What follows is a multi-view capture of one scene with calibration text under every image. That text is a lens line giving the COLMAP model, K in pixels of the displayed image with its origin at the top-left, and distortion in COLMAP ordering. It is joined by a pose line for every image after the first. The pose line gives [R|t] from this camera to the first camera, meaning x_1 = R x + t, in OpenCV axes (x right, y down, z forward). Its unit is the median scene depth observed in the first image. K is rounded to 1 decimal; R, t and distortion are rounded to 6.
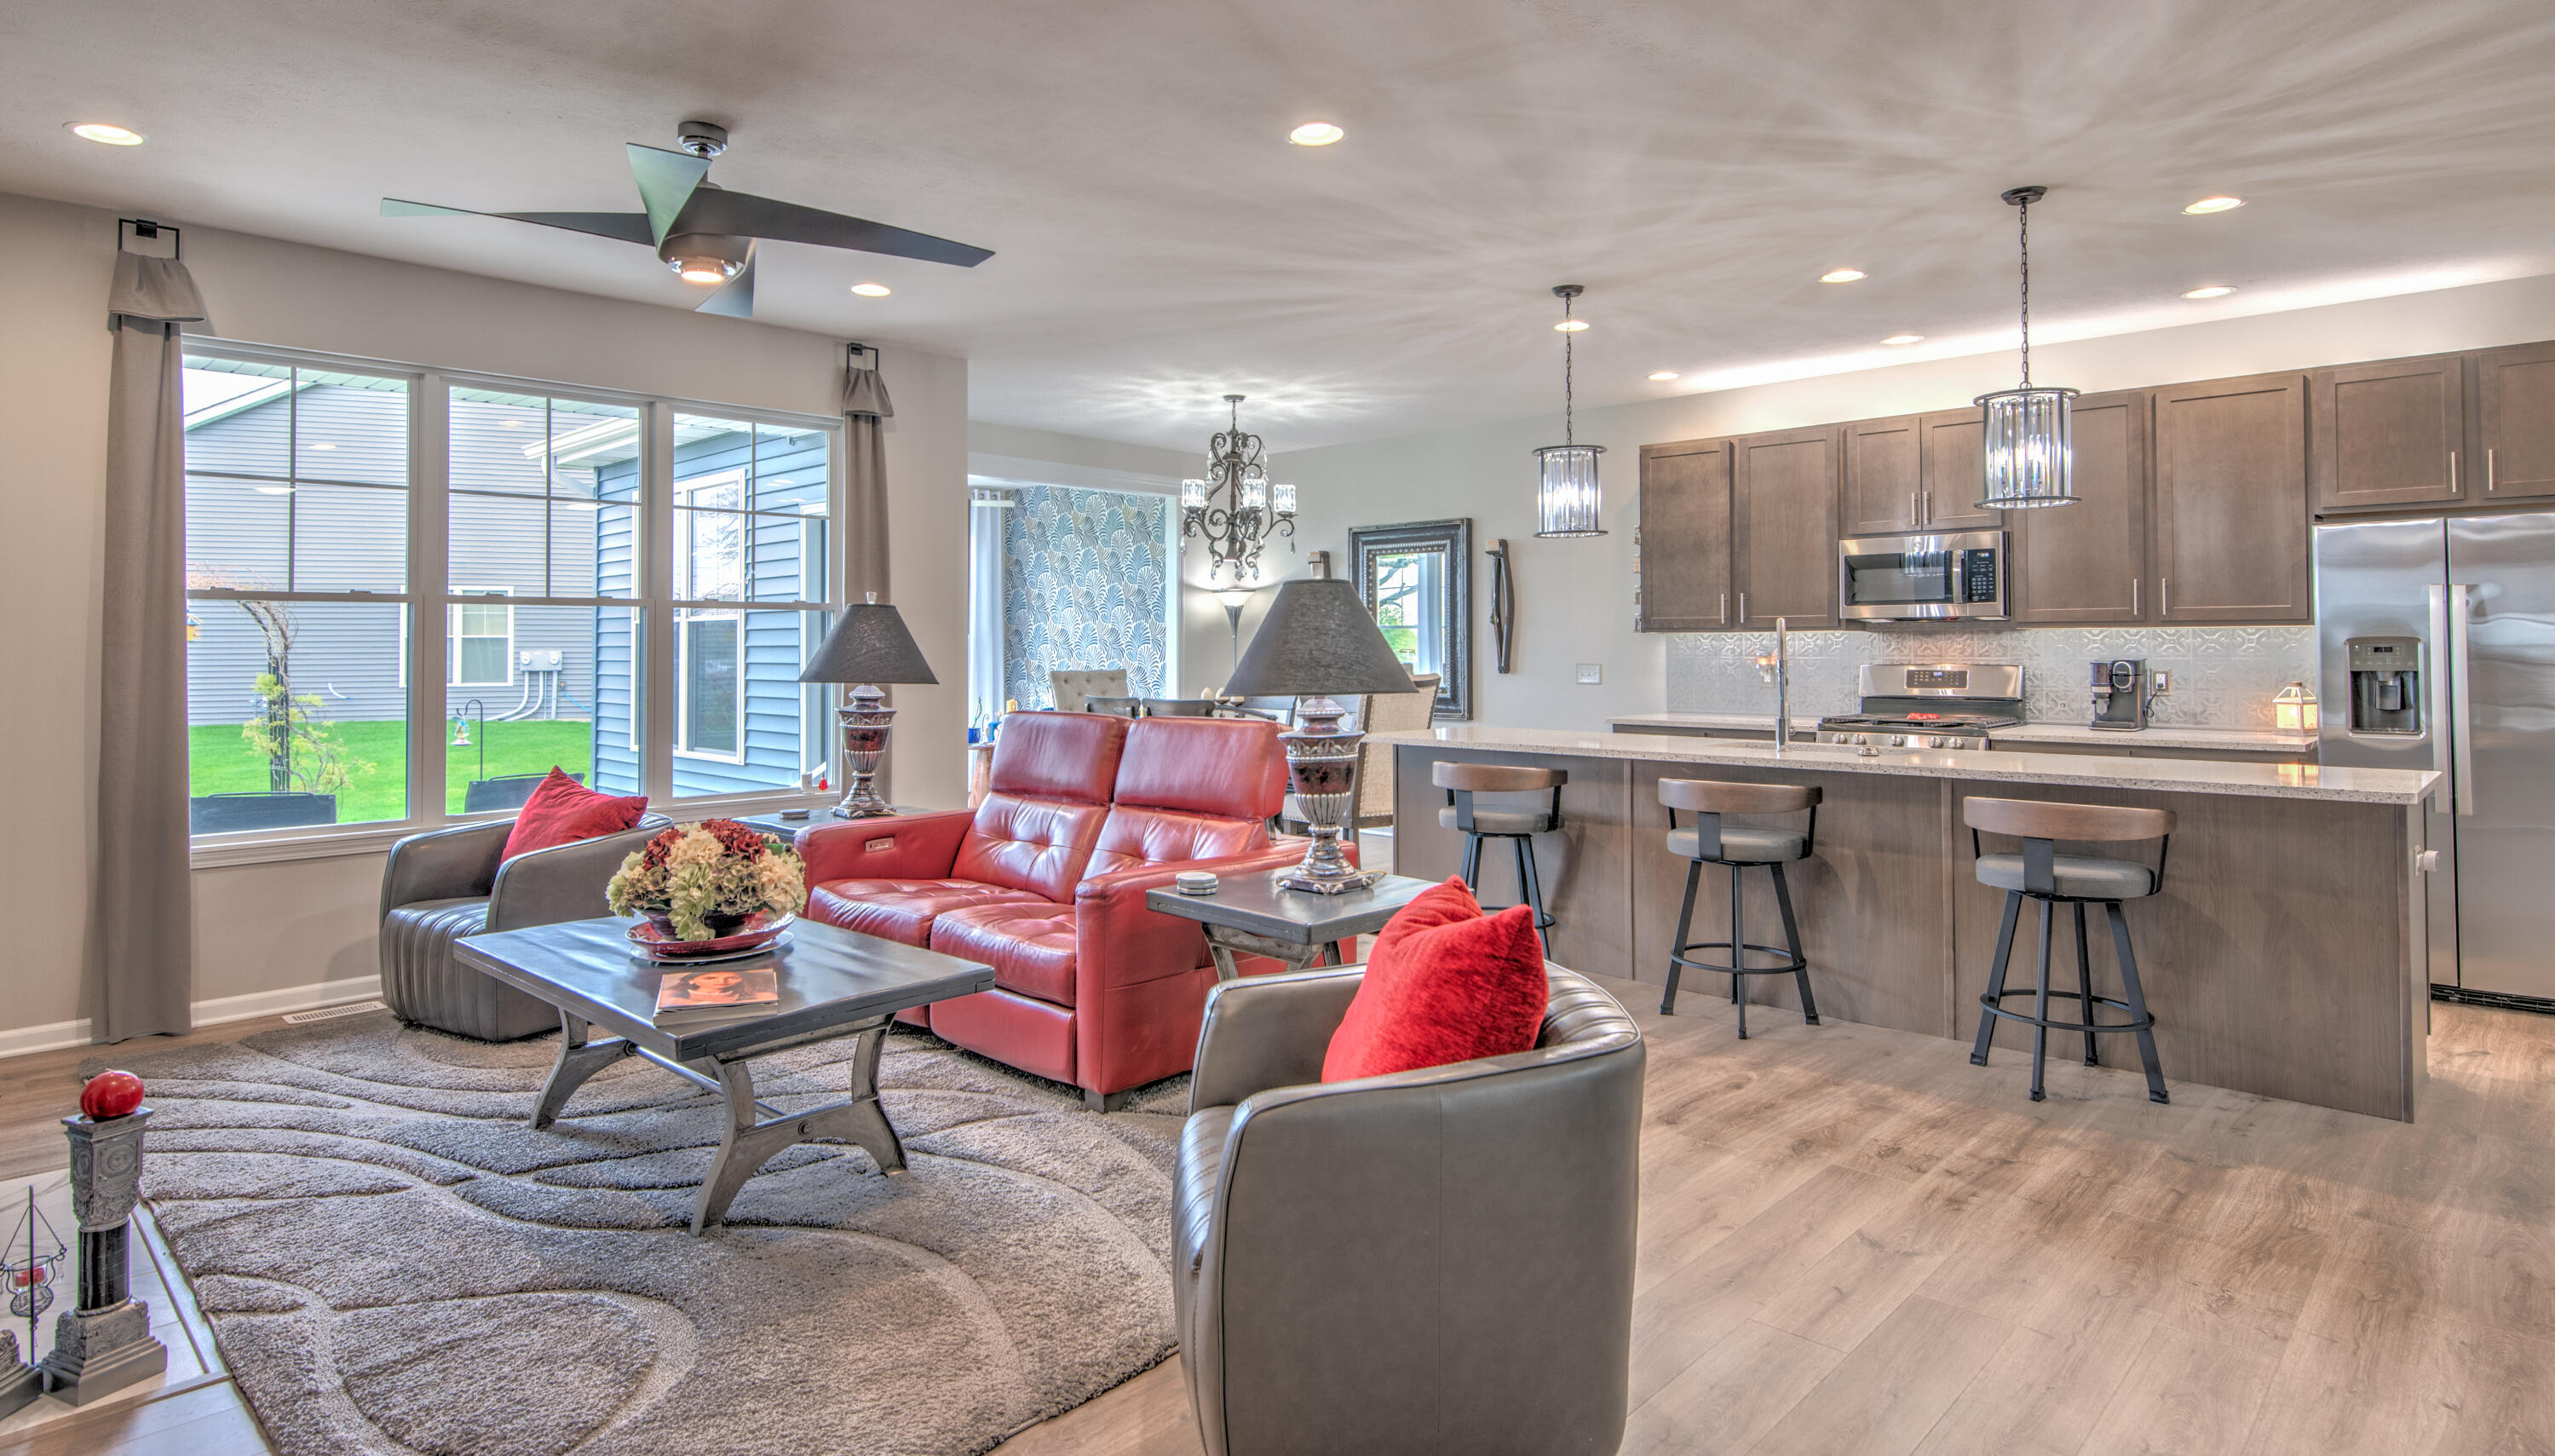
lens RADIAL K [[1368.1, 0, 1277.4], [0, 1368.1, 633.8], [0, 0, 1]] dist [0.001947, -0.000083]
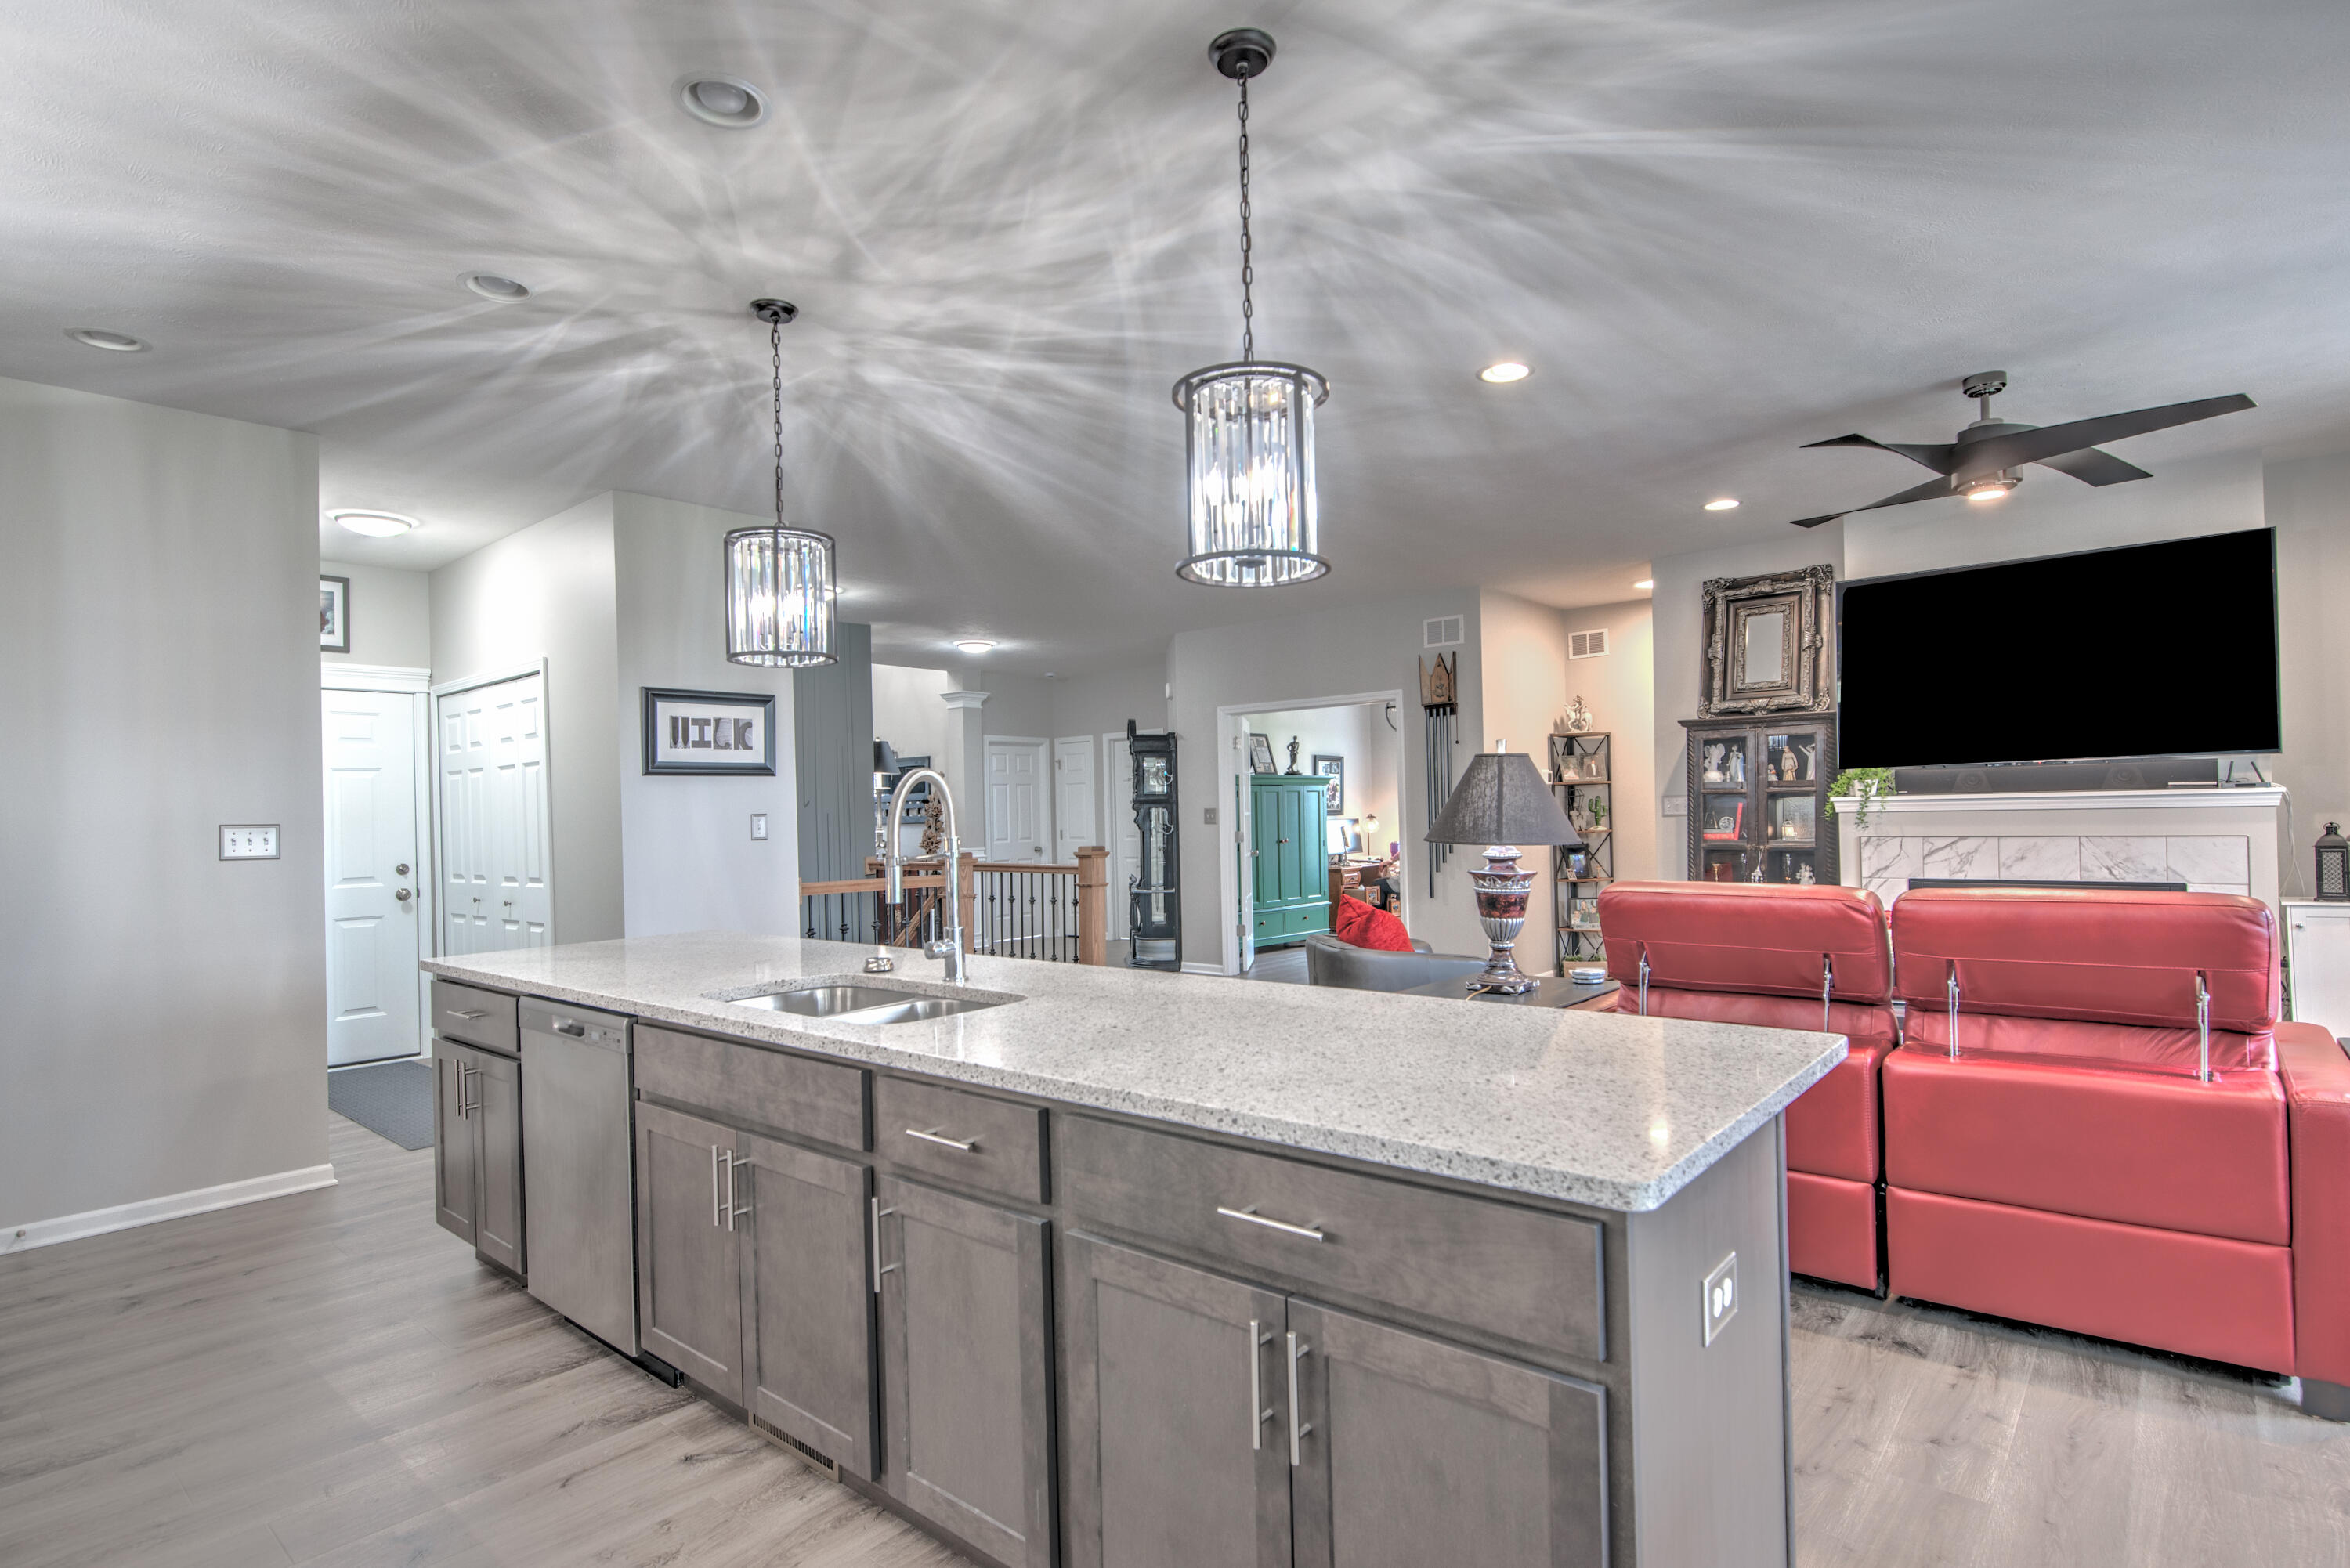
lens RADIAL K [[1179.3, 0, 1189.9], [0, 1179.3, 806.1], [0, 0, 1]] dist [-0.003963, -0.000829]
pose [[-0.997746, 0.024029, -0.062651, 0.226312], [0.025254, 0.999504, -0.018824, 0.014480], [0.062167, -0.020363, -0.997858, 1.209325]]
